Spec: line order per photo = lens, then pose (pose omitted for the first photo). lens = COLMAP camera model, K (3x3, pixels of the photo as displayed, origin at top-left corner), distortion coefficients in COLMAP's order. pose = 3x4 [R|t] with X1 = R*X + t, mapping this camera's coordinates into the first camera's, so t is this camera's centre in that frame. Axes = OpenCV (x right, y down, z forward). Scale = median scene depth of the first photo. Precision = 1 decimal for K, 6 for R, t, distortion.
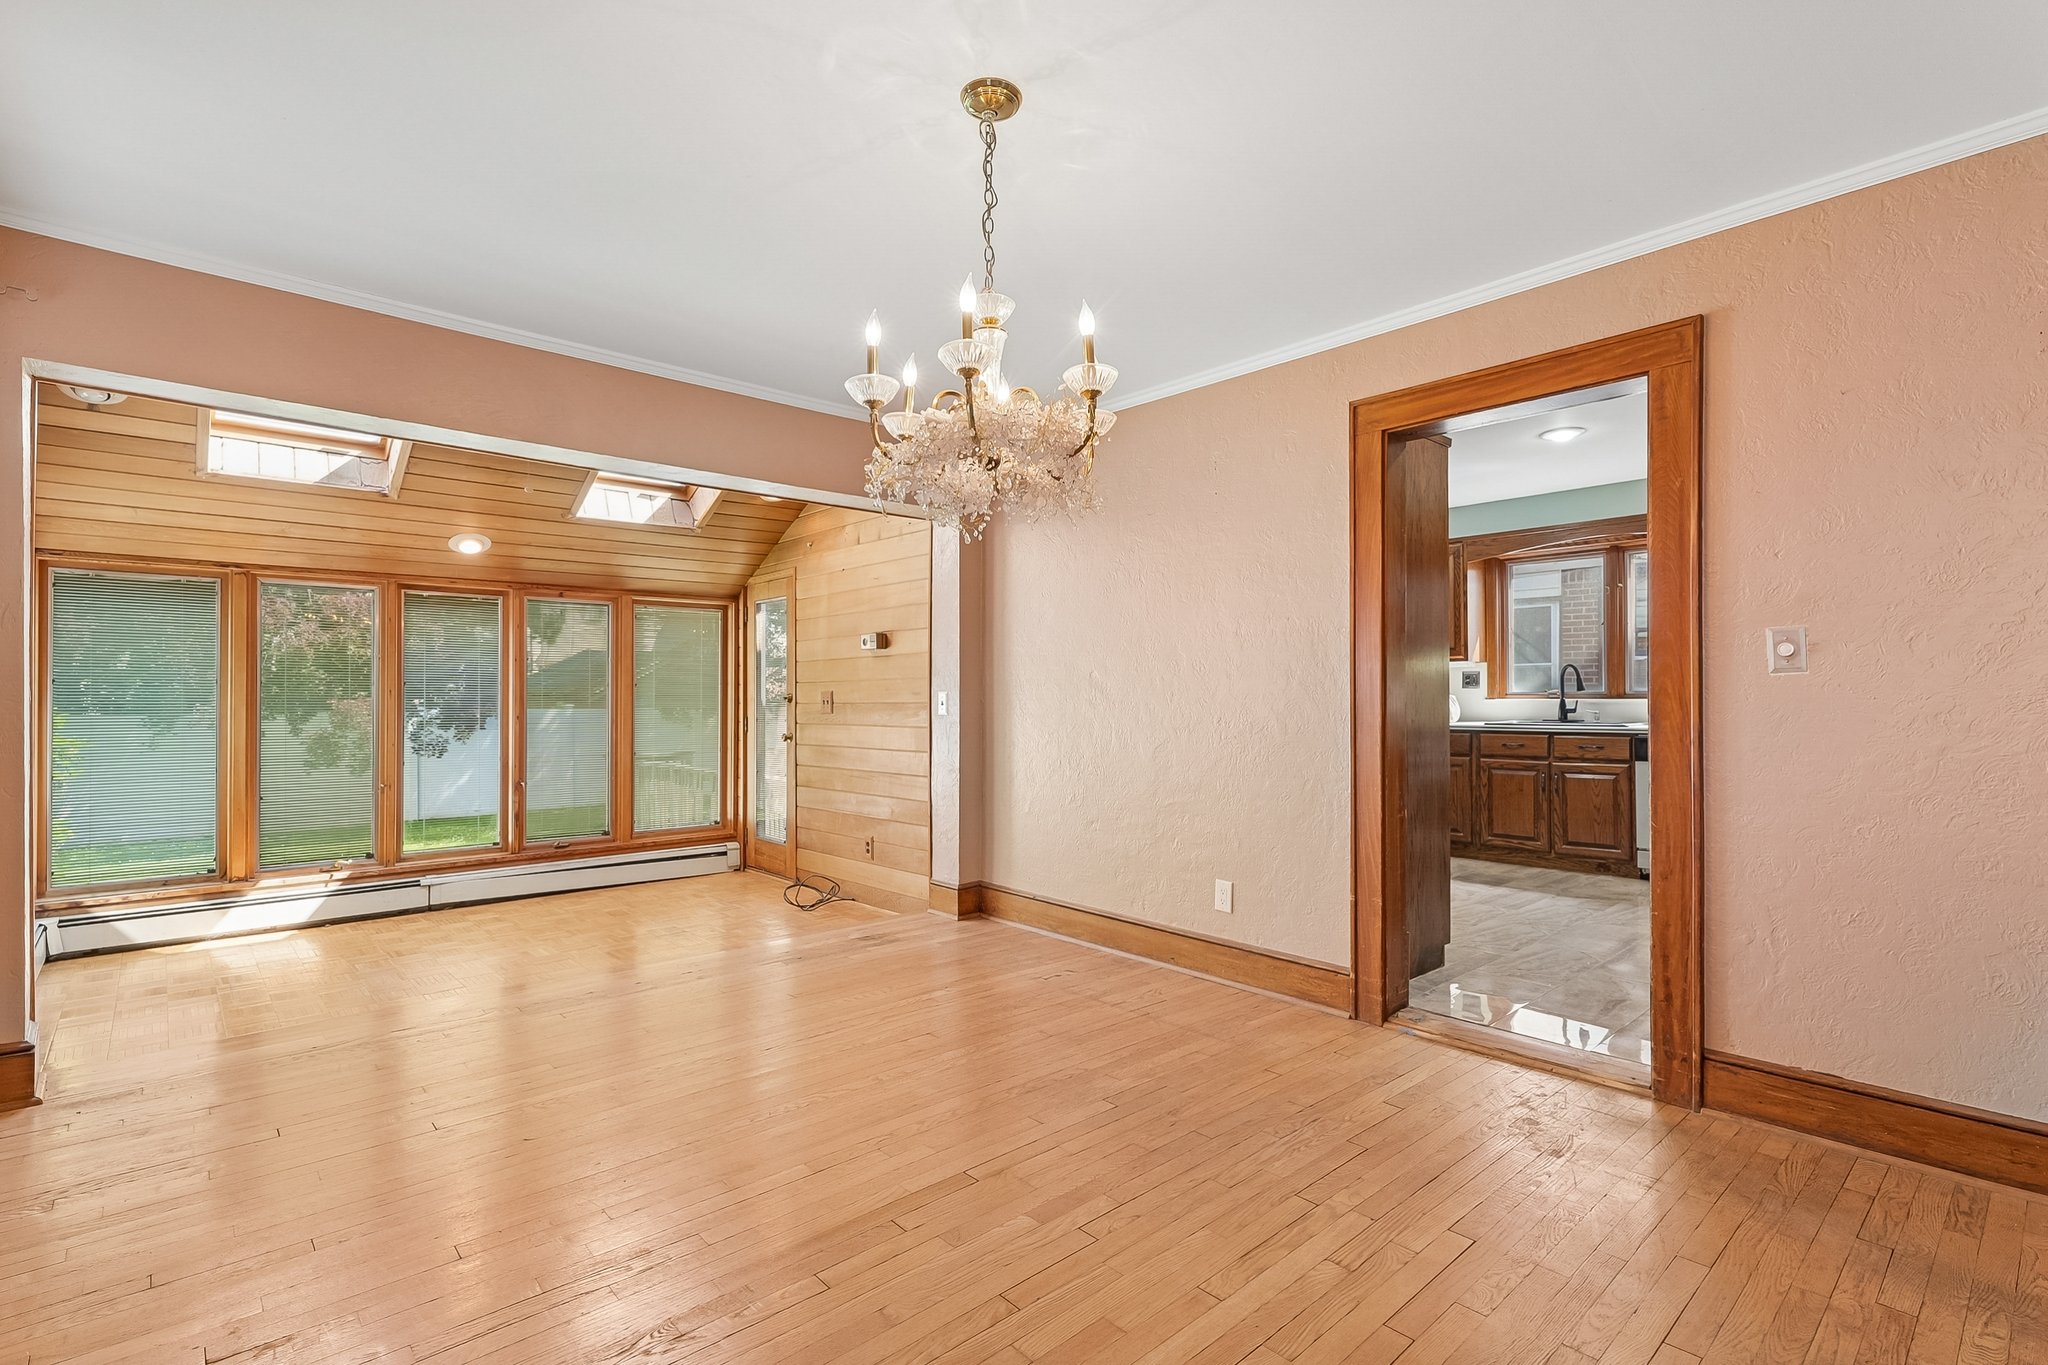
lens RADIAL K [[954.9, 0, 1028.4], [0, 954.9, 691.2], [0, 0, 1]] dist [0.003976, 0.000762]
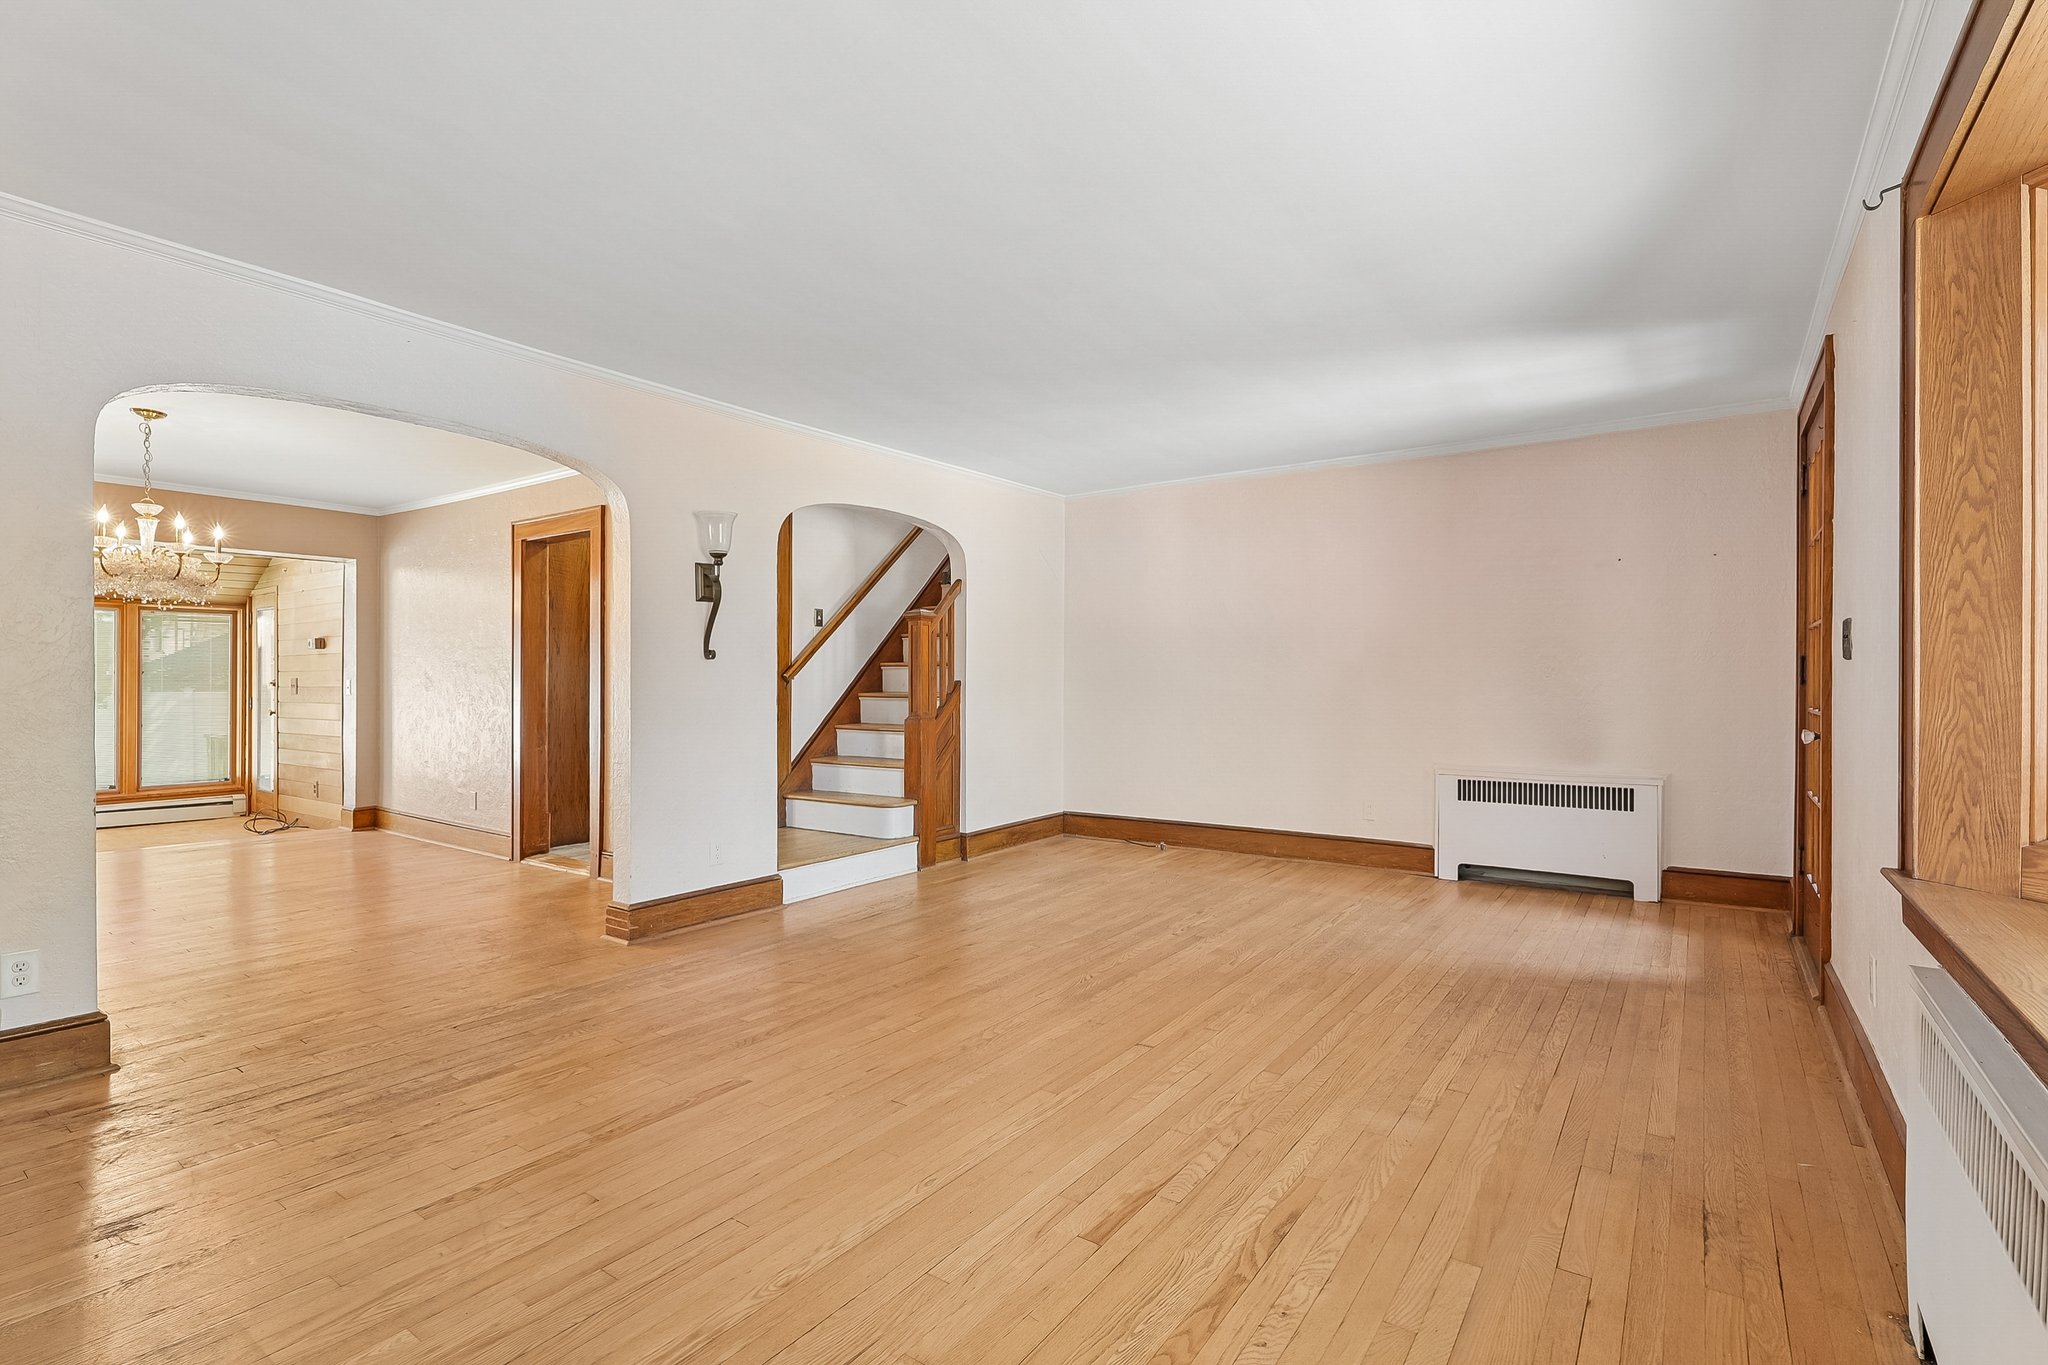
lens RADIAL K [[940.9, 0, 1035.4], [0, 940.9, 682.0], [0, 0, 1]] dist [0.004377, 0.000146]
pose [[0.974930, 0.003228, 0.222487, 0.574772], [-0.004620, 0.999973, 0.005737, -0.008130], [-0.222462, -0.006621, 0.974919, -0.612251]]
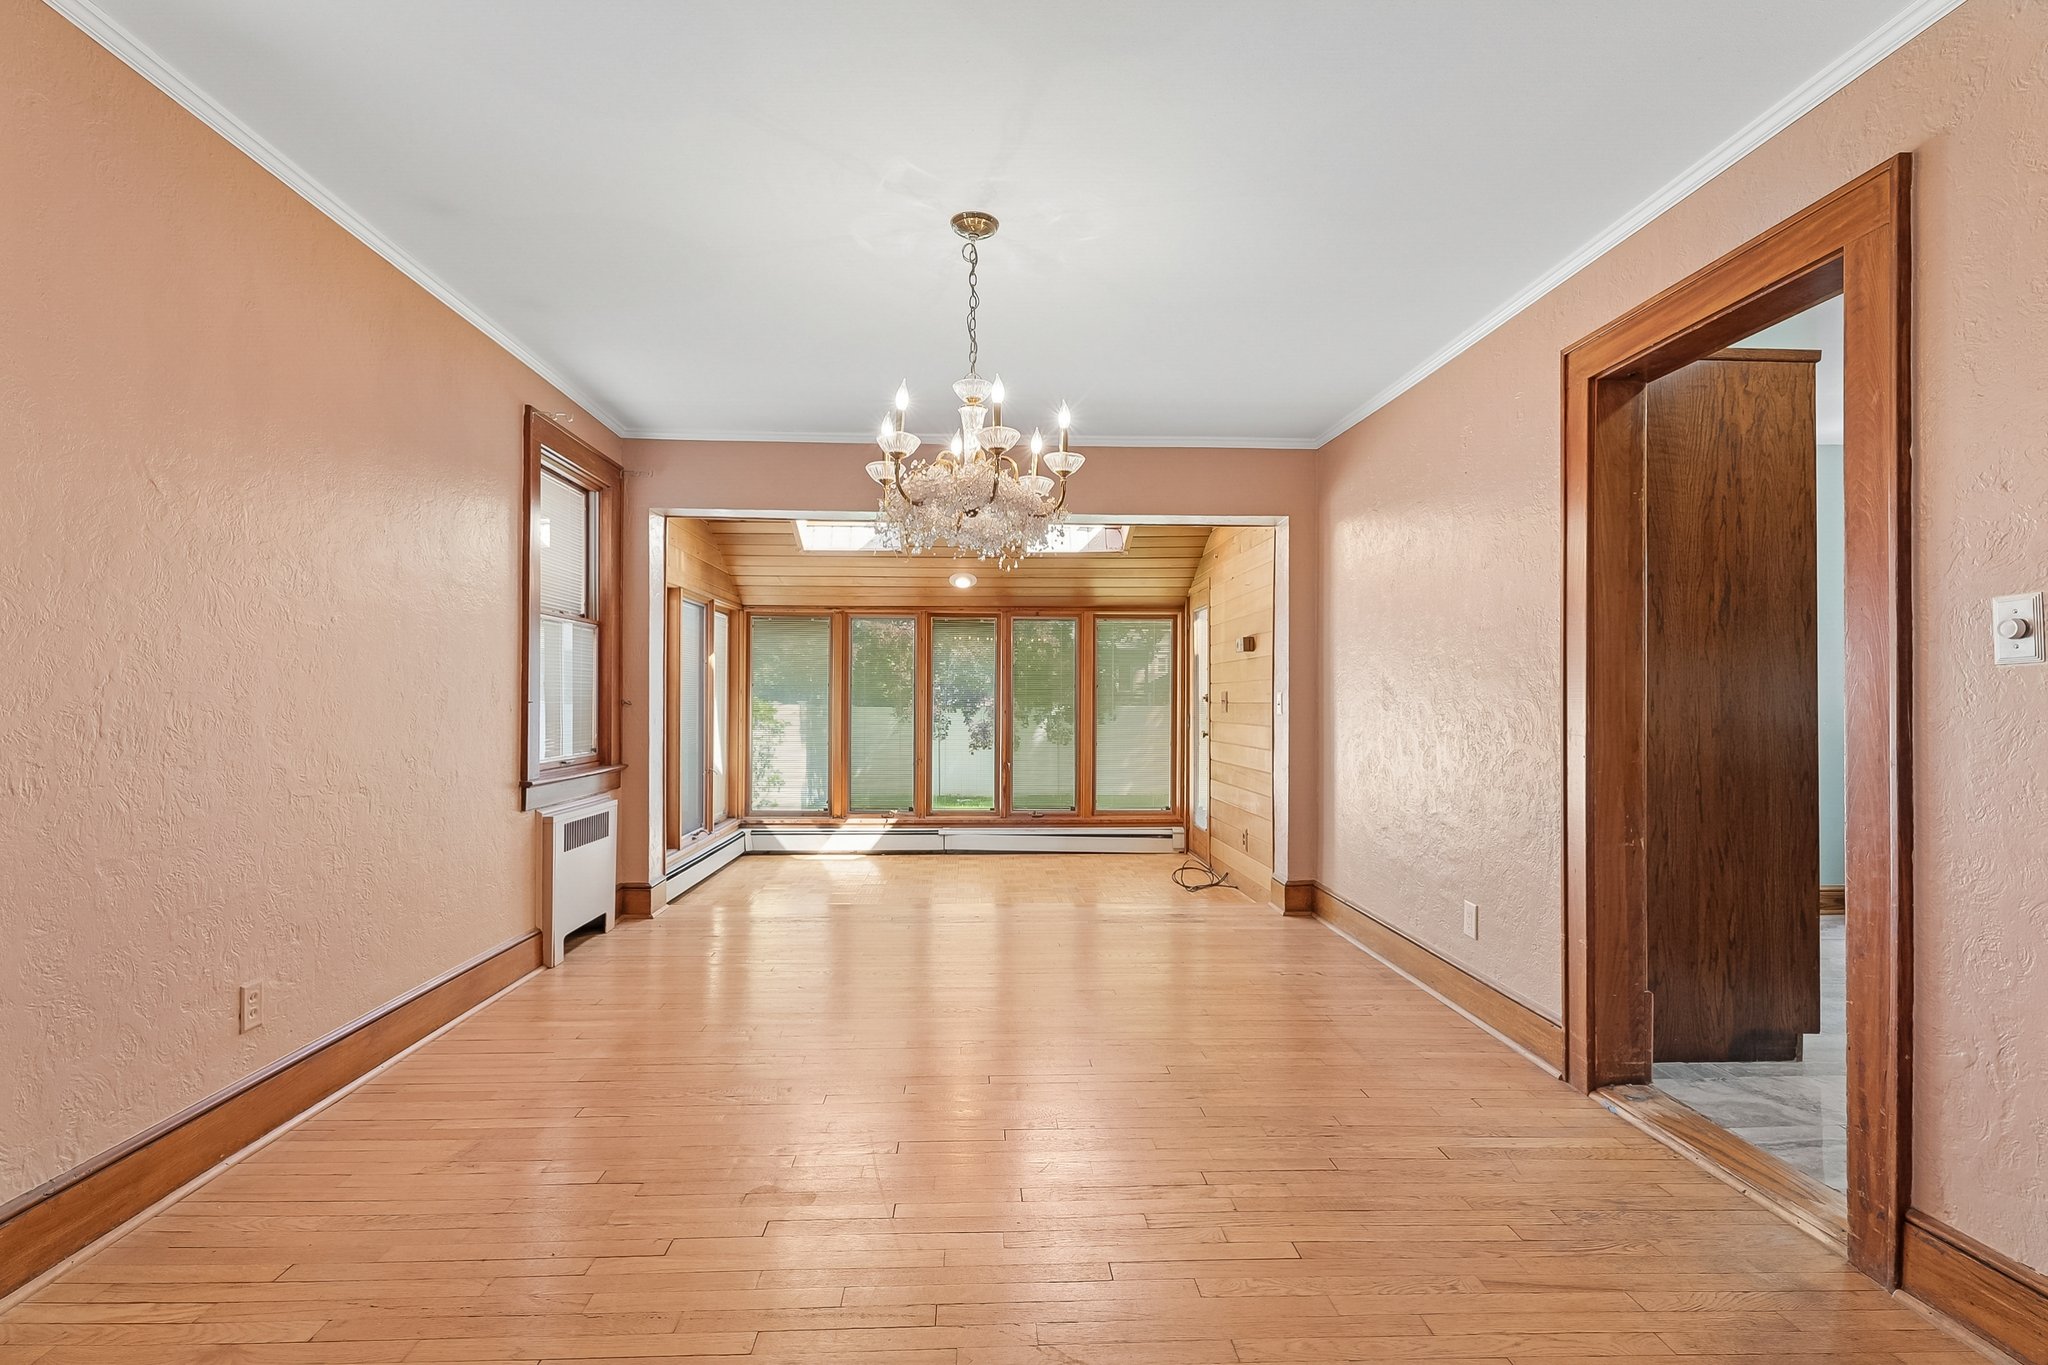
lens RADIAL K [[952.0, 0, 1012.0], [0, 952.0, 687.9], [0, 0, 1]] dist [0.000378, -0.000353]
pose [[0.768803, -0.001704, -0.639484, 0.316763], [-0.001072, 0.999992, -0.003954, 0.000205], [0.639485, 0.003725, 0.768794, 0.025581]]
